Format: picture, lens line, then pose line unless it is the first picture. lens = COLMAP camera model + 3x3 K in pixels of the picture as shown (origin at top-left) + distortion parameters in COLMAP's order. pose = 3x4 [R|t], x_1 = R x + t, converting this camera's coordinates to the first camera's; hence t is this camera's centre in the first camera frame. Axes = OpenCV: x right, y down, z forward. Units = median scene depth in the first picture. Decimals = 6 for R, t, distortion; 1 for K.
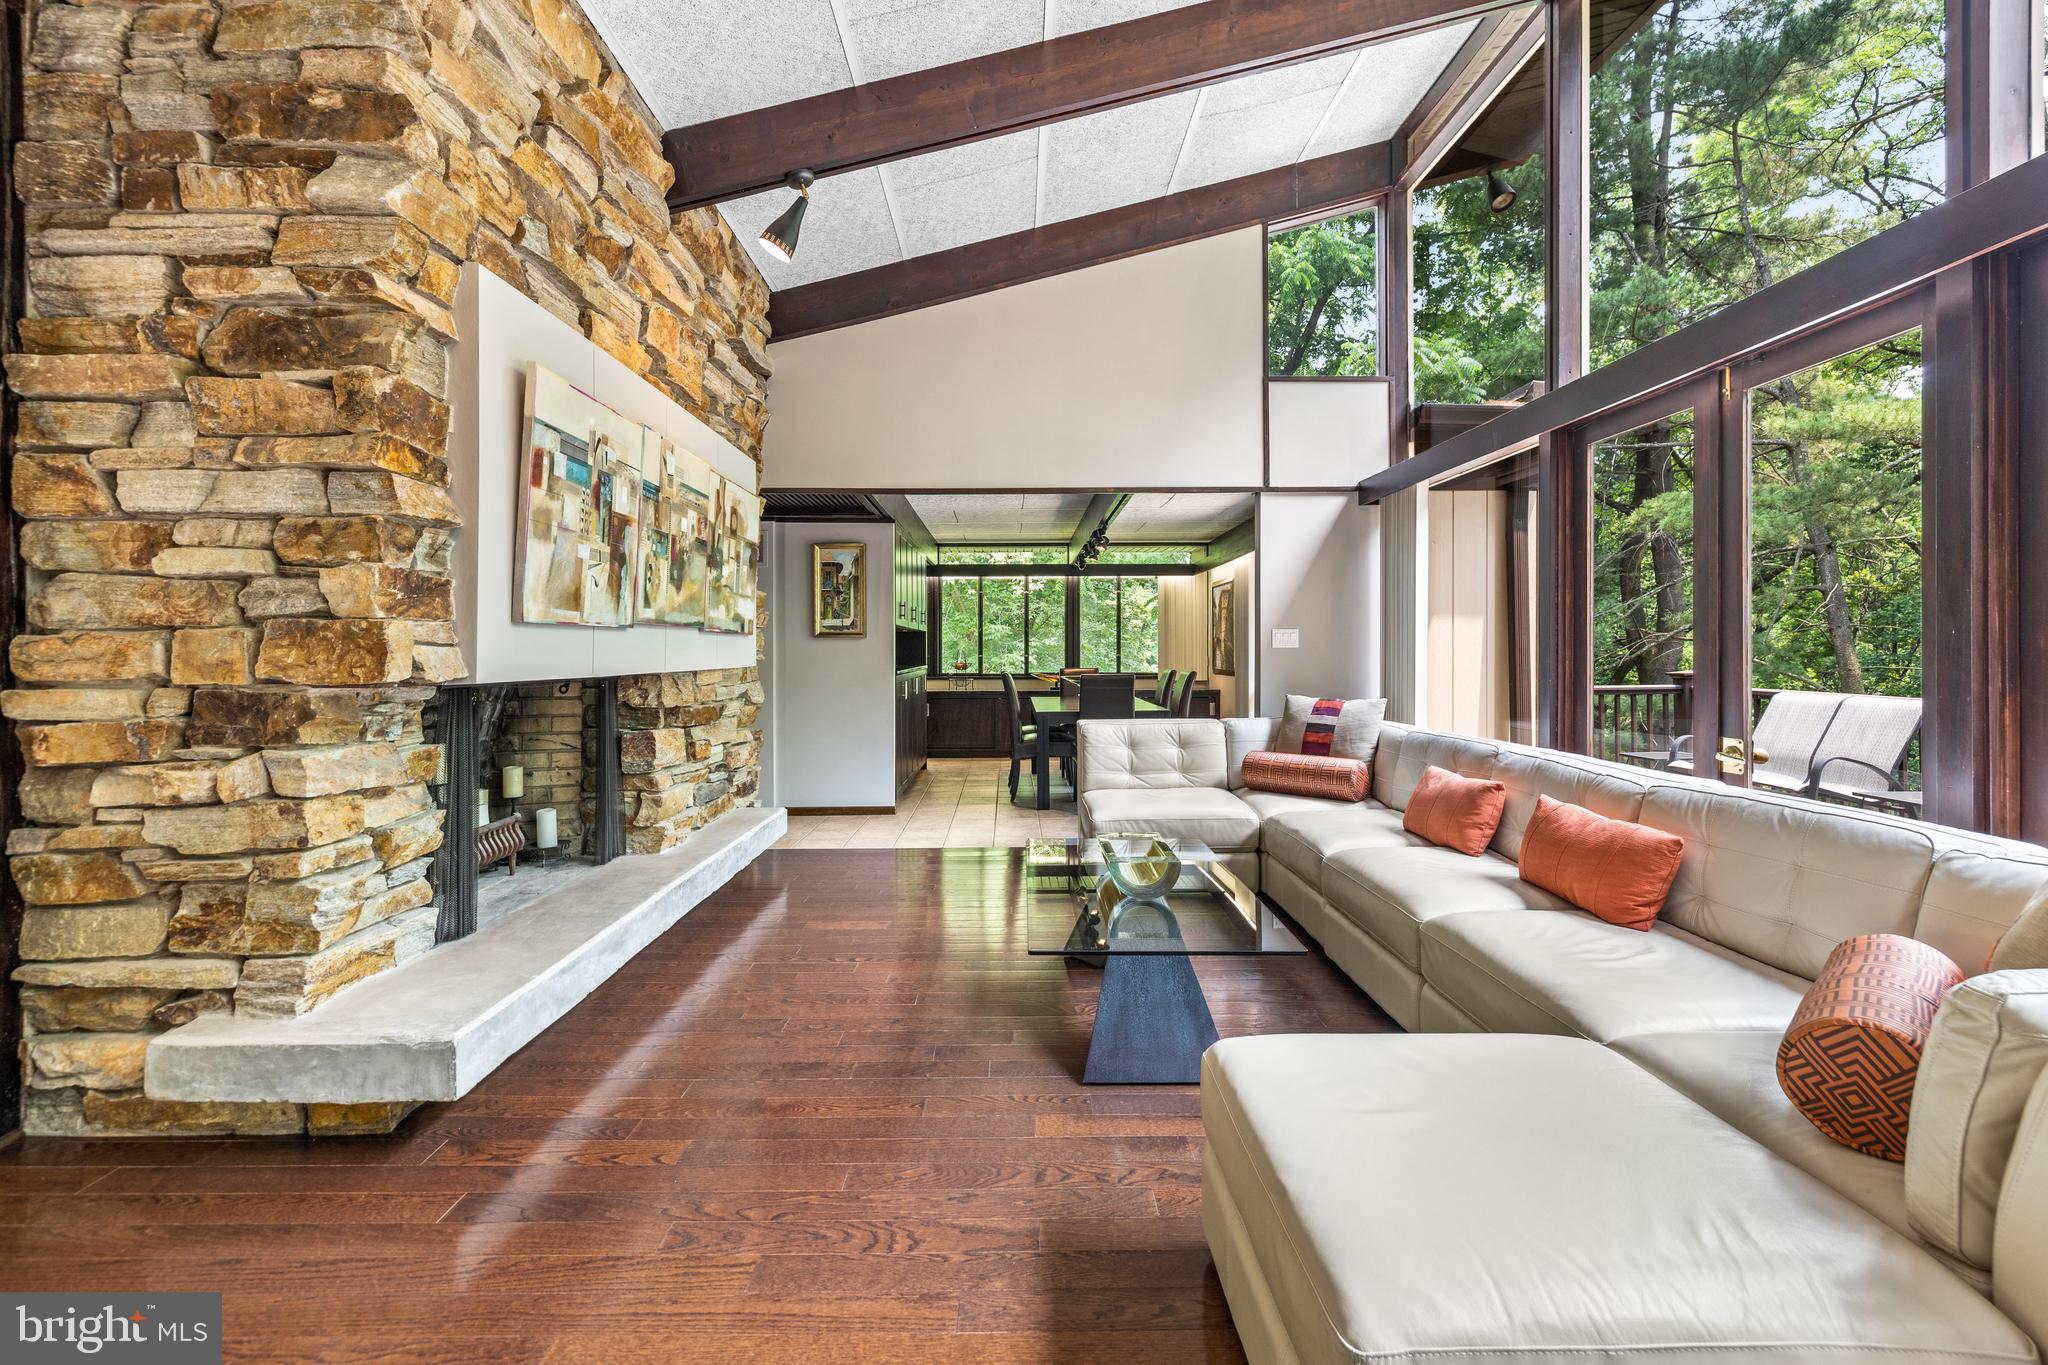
lens RADIAL K [[889.4, 0, 1021.5], [0, 889.4, 654.2], [0, 0, 1]] dist [0.001392, 0.000891]
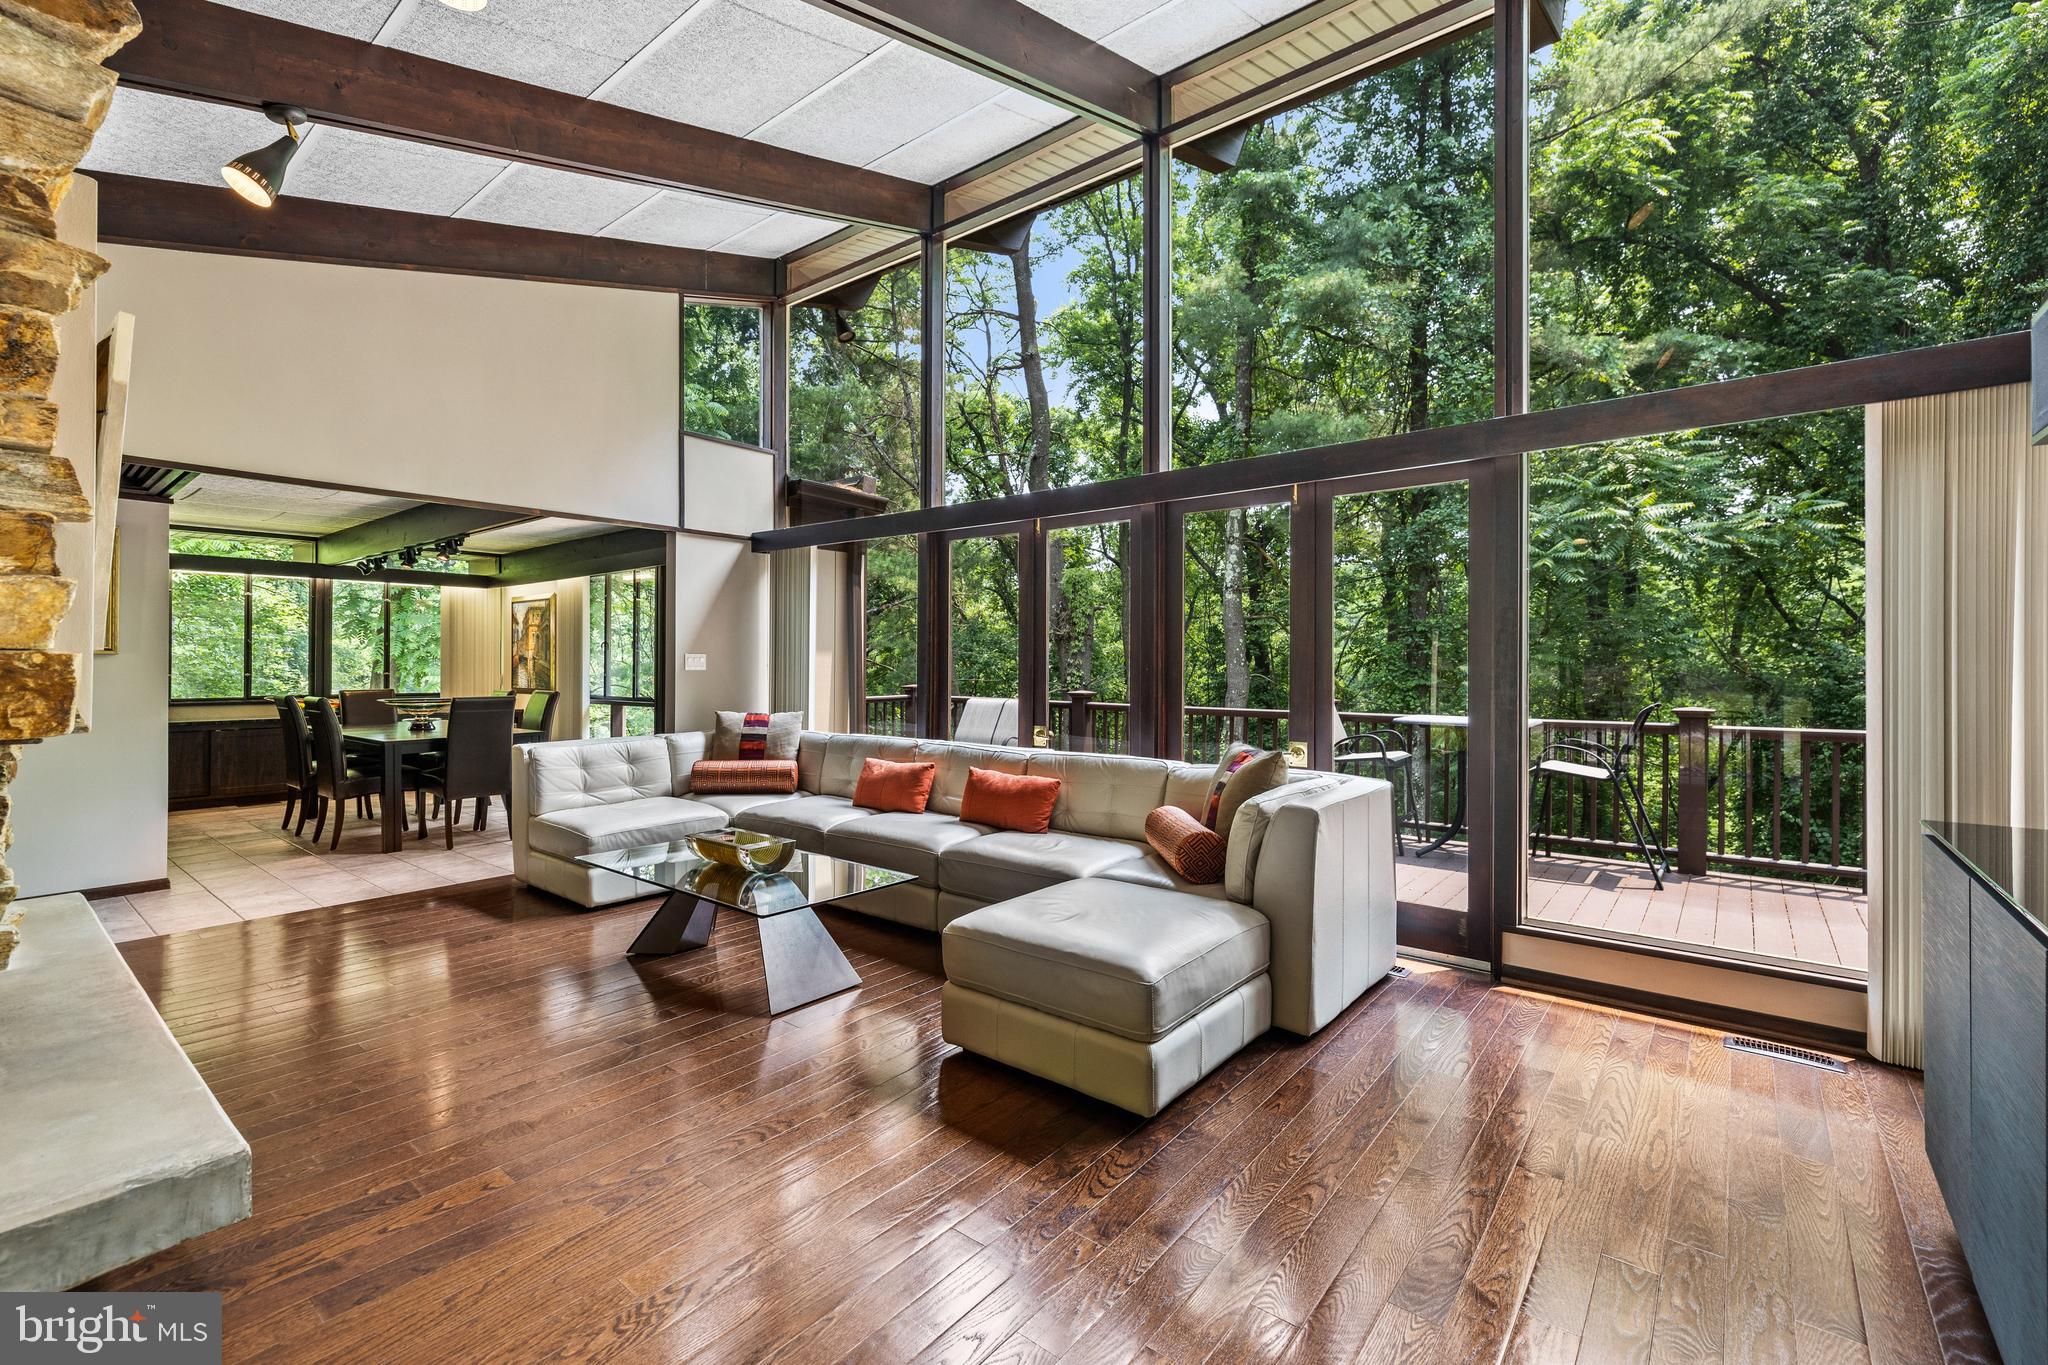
lens RADIAL K [[889.4, 0, 1014.3], [0, 889.4, 672.0], [0, 0, 1]] dist [0.001392, 0.000891]
pose [[0.635107, -0.001454, 0.772422, -0.488209], [-0.003420, 0.999983, 0.004695, -0.017547], [-0.772416, -0.005624, 0.635092, -0.064766]]
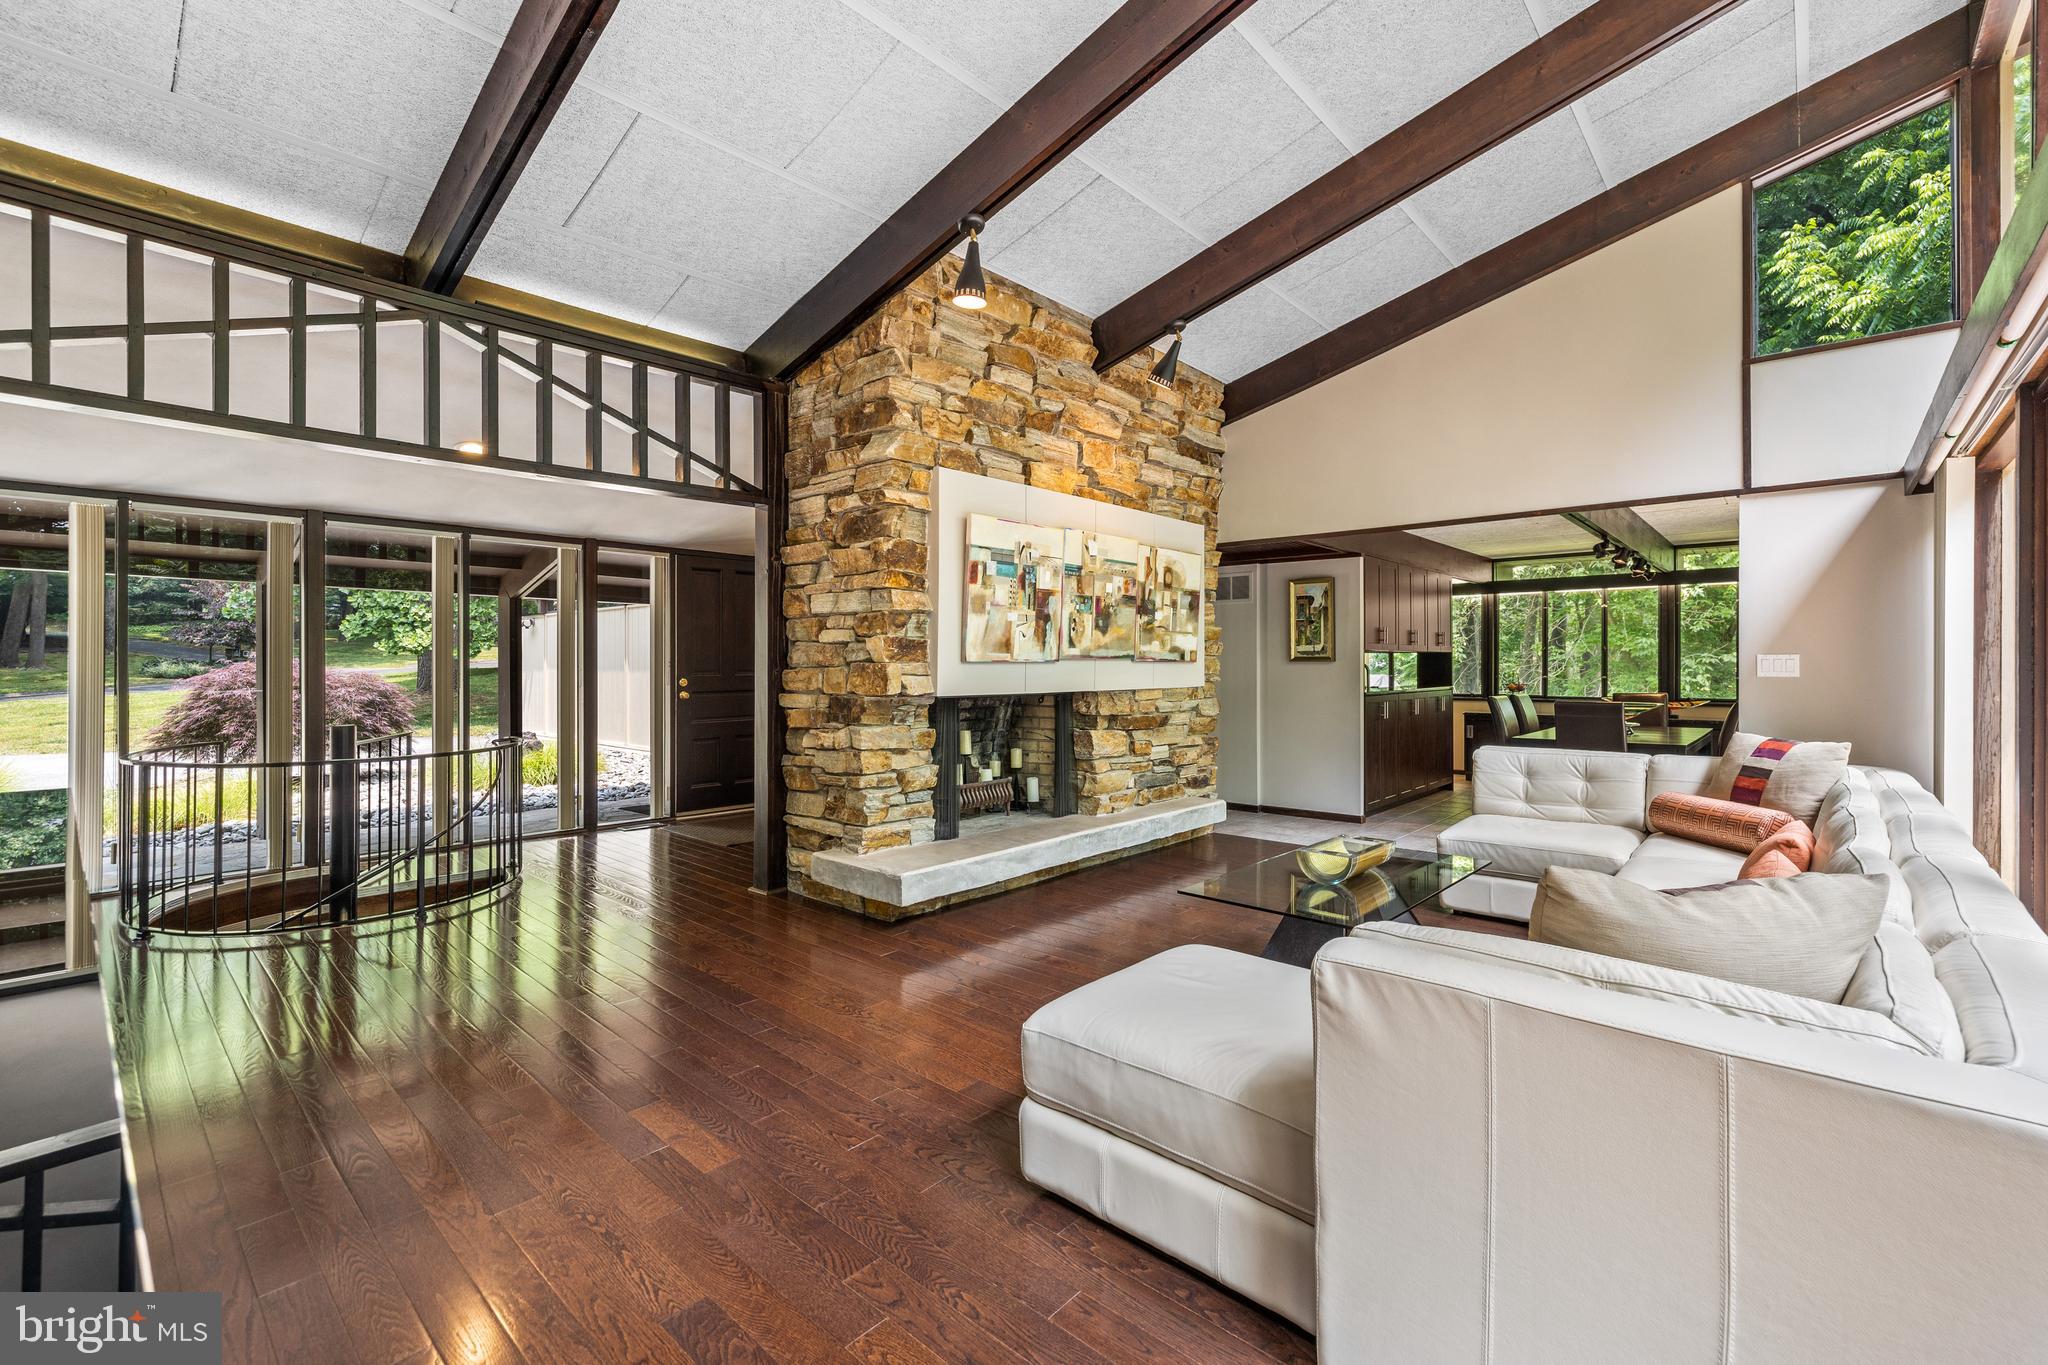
lens RADIAL K [[889.4, 0, 1006.0], [0, 889.4, 668.3], [0, 0, 1]] dist [0.001392, 0.000891]
pose [[0.728096, 0.006425, -0.685445, 0.512913], [-0.005377, 0.999979, 0.003661, -0.021927], [0.685454, 0.001020, 0.728115, -0.163074]]
